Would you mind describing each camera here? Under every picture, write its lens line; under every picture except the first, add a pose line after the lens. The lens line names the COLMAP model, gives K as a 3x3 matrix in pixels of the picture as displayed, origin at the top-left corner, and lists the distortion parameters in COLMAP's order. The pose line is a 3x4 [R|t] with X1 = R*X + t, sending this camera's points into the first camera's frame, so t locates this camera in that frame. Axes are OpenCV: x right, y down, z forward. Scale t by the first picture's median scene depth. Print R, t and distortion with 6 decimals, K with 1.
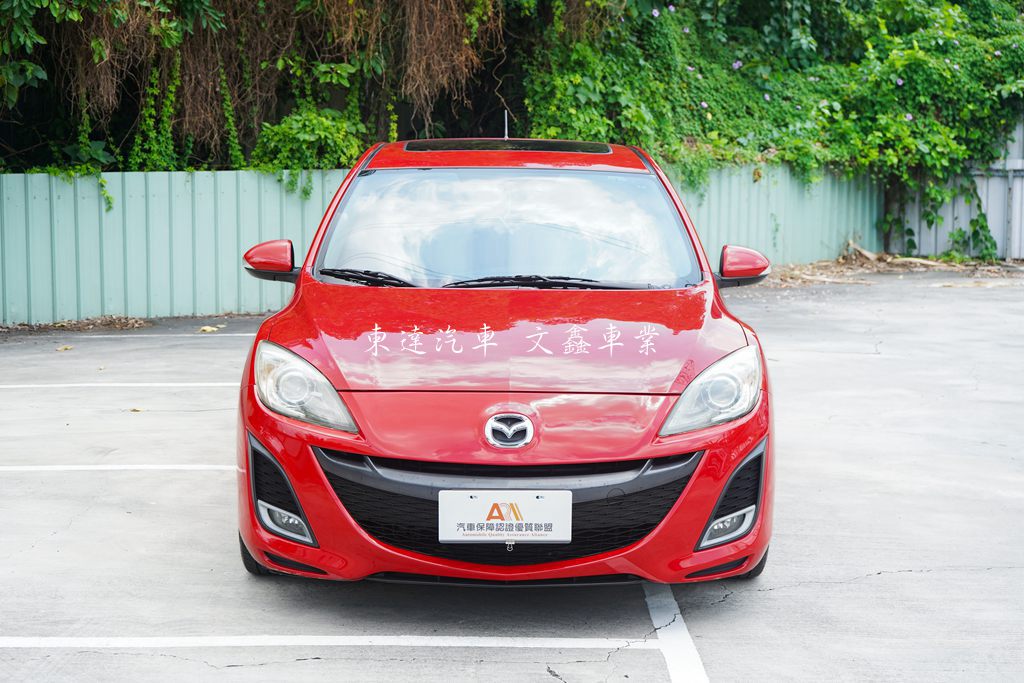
lens RADIAL K [[1748.0, 0, 492.5], [0, 1748.0, 377.3], [0, 0, 1]] dist [-0.040686, -0.018113]
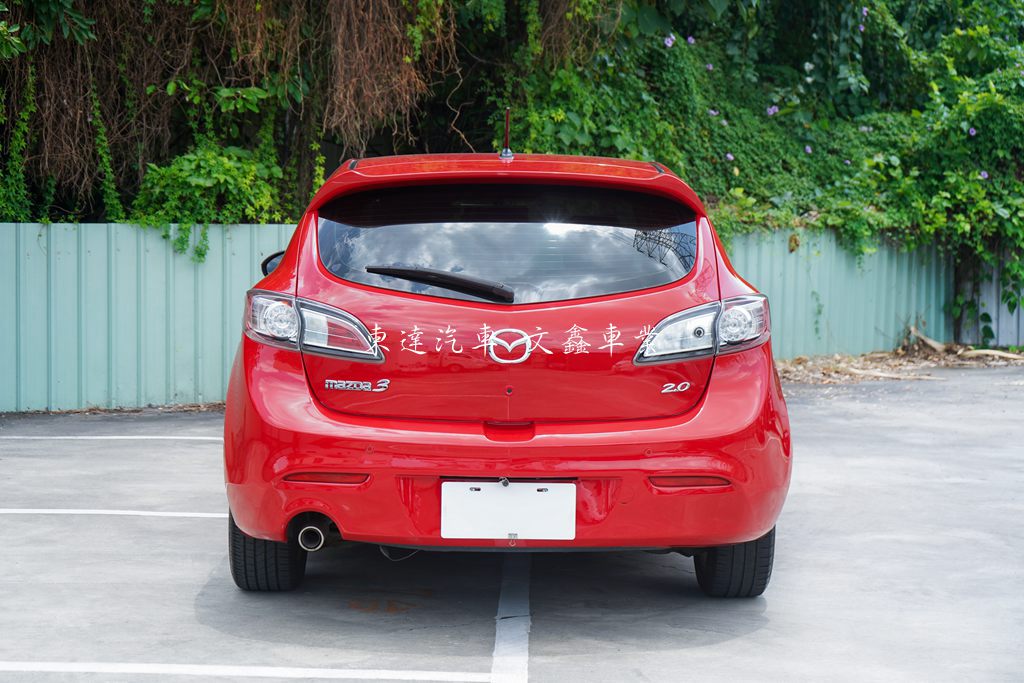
lens RADIAL K [[1865.4, 0, 512.0], [0, 1865.4, 341.5], [0, 0, 1]] dist [-0.057507, 0.128560]
pose [[0.999832, 0.011189, -0.014505, 0.034439], [-0.012226, 0.997223, -0.073460, -0.006495], [0.013643, 0.073625, 0.997193, 0.147085]]
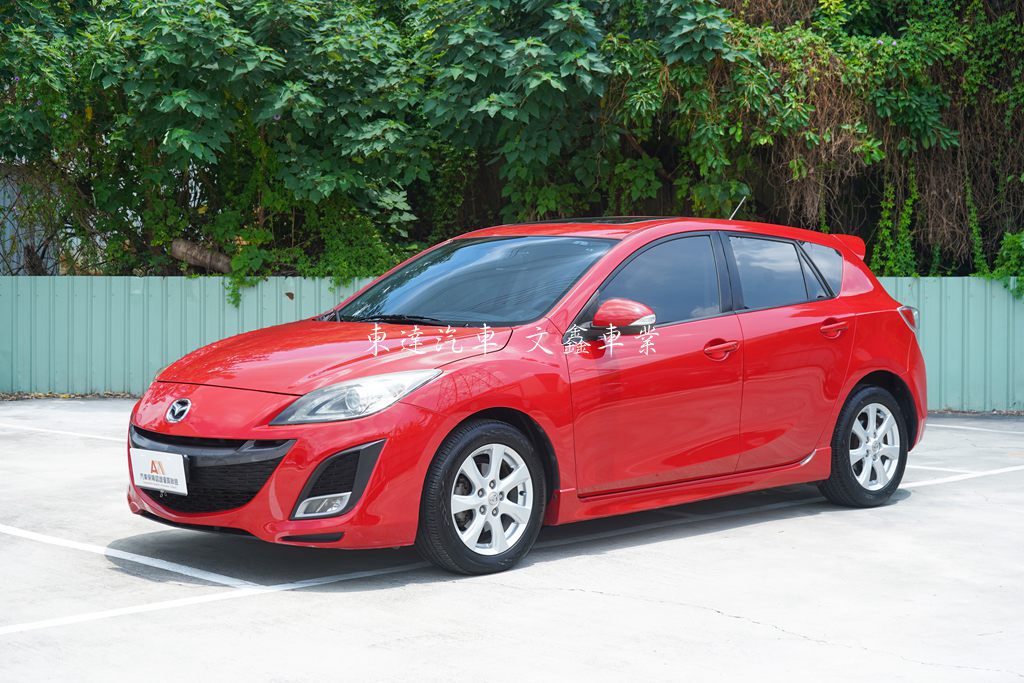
lens RADIAL K [[1692.8, 0, 512.0], [0, 1692.8, 341.5], [0, 0, 1]] dist [-0.003009, -0.045743]
pose [[0.689193, 0.025388, -0.724133, 0.322403], [-0.100051, 0.993147, -0.060404, 0.008556], [0.717637, 0.114080, 0.687010, 0.075307]]
